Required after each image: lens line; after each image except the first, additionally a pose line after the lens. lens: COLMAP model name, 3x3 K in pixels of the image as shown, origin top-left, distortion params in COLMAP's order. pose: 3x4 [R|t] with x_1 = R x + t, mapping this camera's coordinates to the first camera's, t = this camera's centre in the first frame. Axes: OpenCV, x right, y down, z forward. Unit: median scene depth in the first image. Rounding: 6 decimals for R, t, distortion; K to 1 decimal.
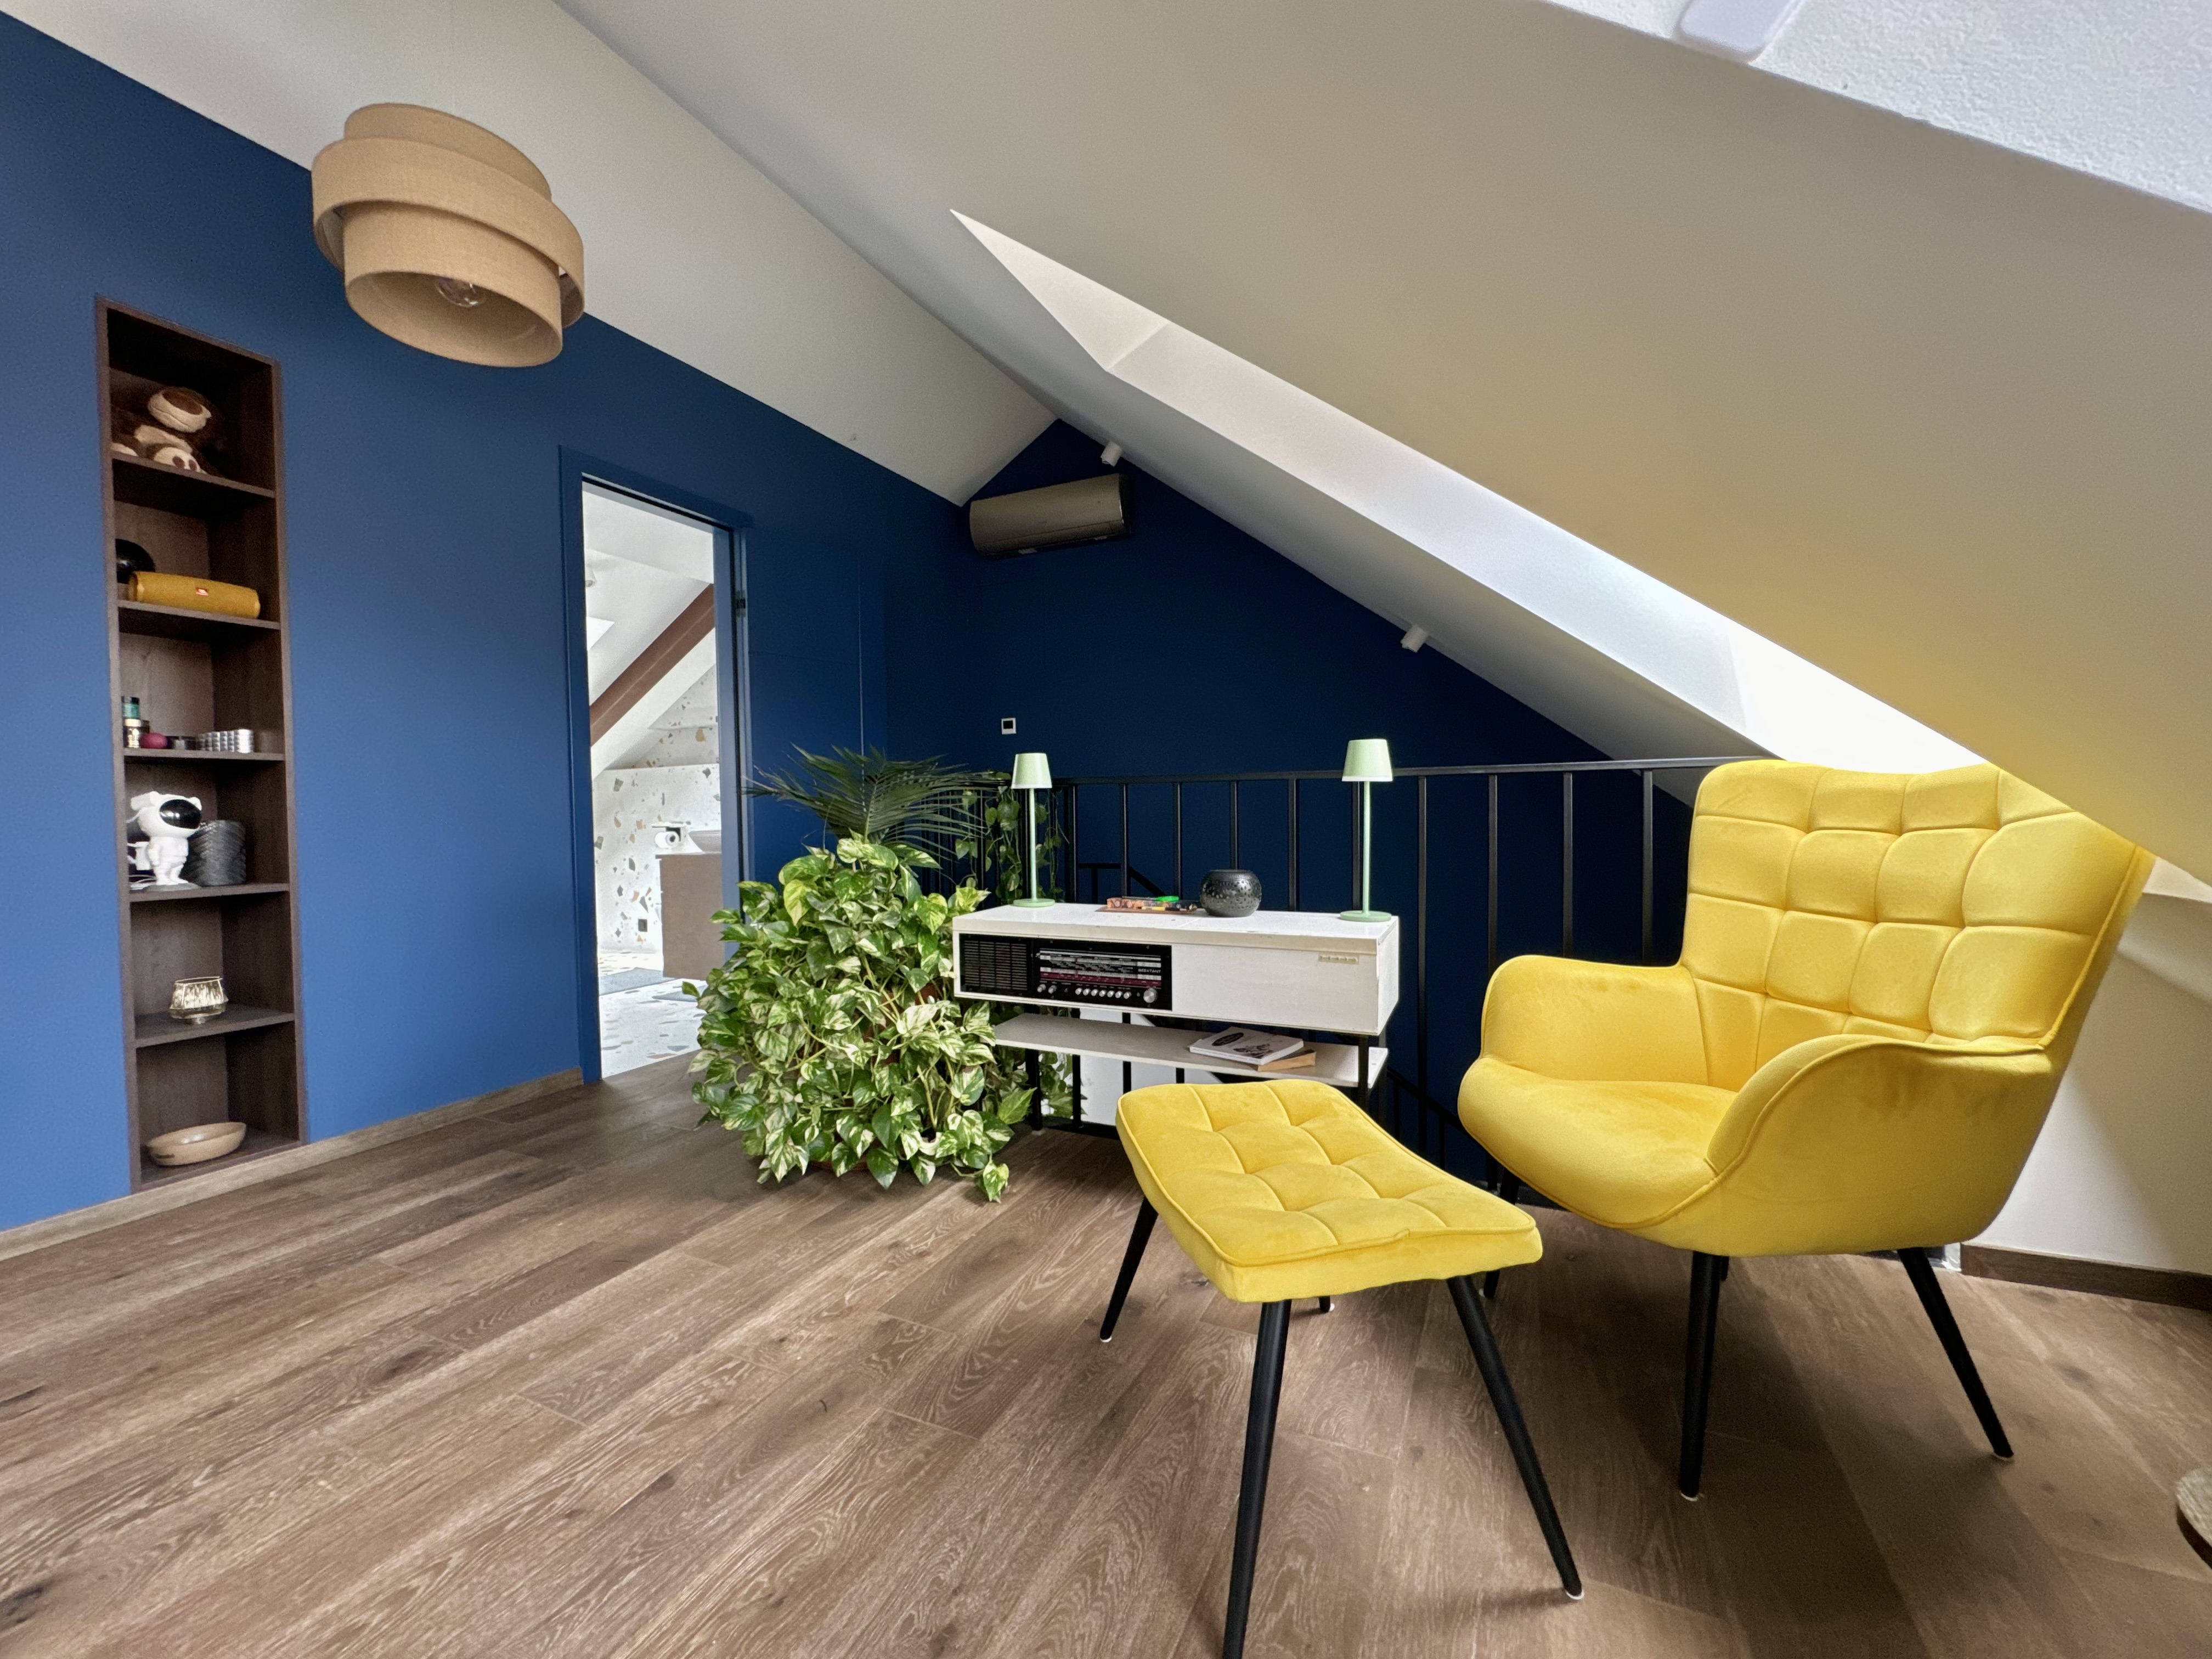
lens RADIAL K [[883.0, 0, 1113.0], [0, 883.0, 823.2], [0, 0, 1]] dist [-0.003926, 0.000686]
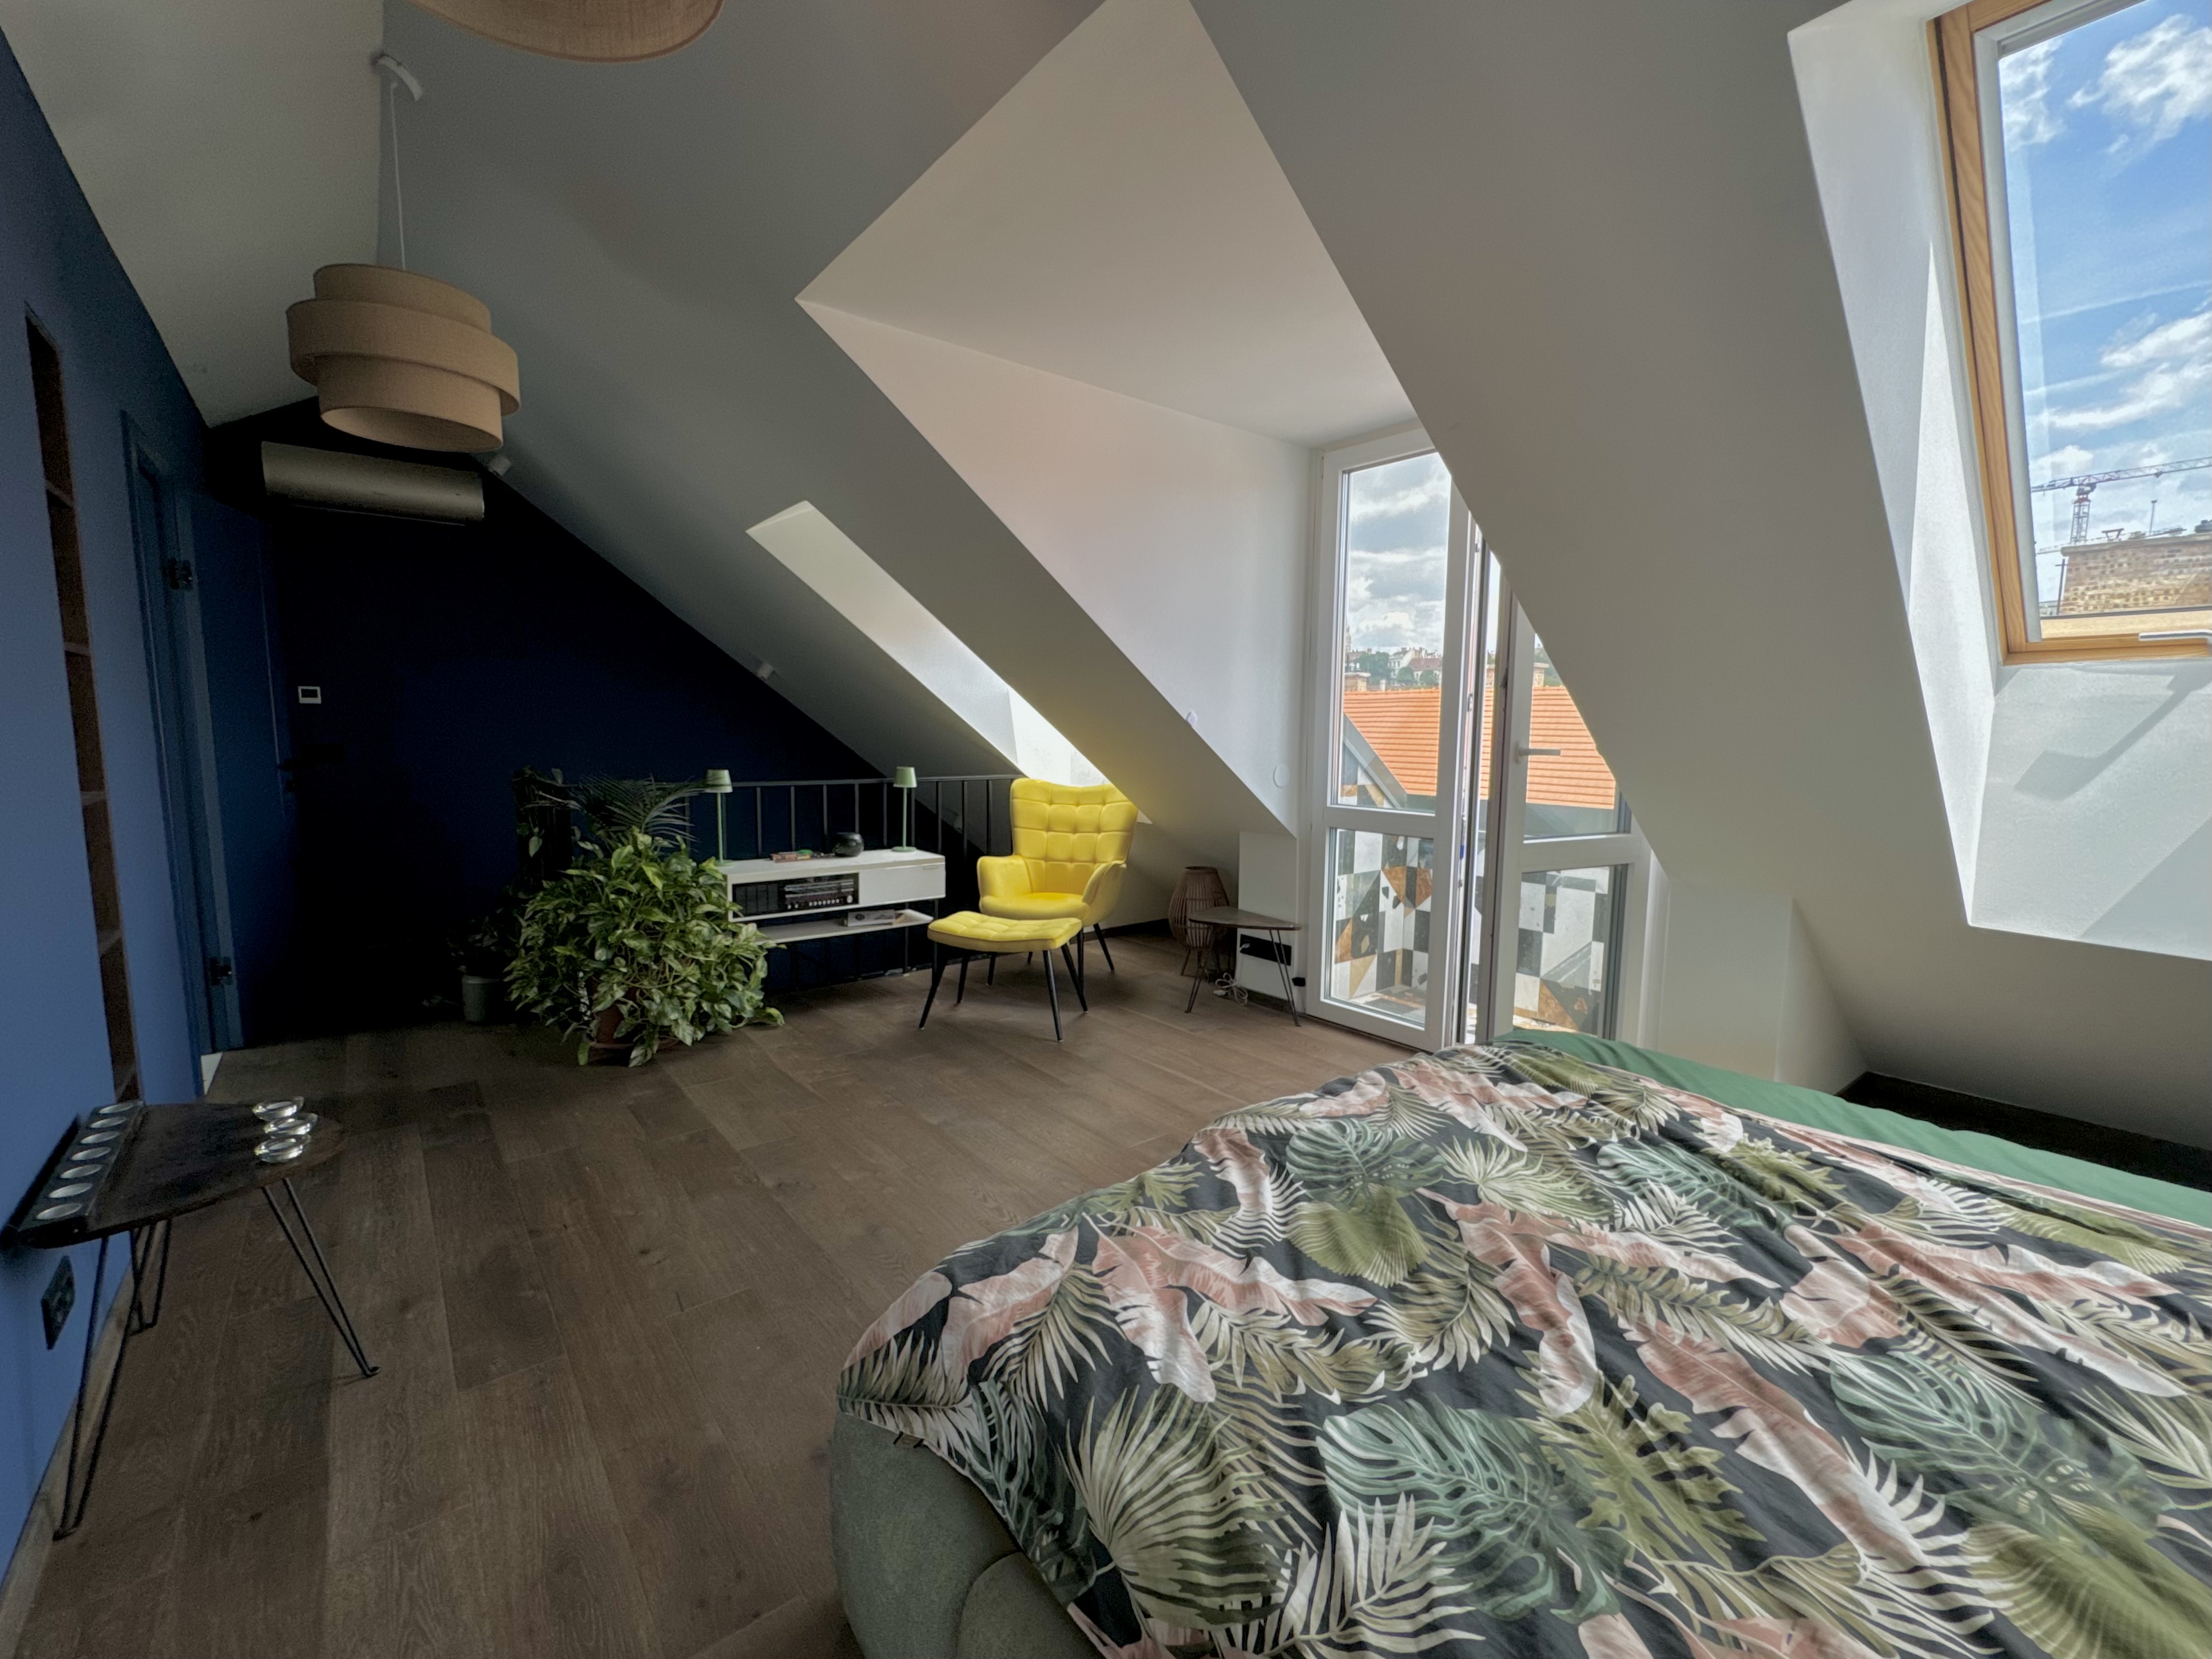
lens RADIAL K [[883.0, 0, 1110.1], [0, 883.0, 832.3], [0, 0, 1]] dist [-0.003926, 0.000686]
pose [[0.436593, -0.081499, 0.895960, -1.435231], [-0.005709, 0.995617, 0.093346, -0.140641], [-0.899641, -0.045869, 0.434215, -0.386593]]
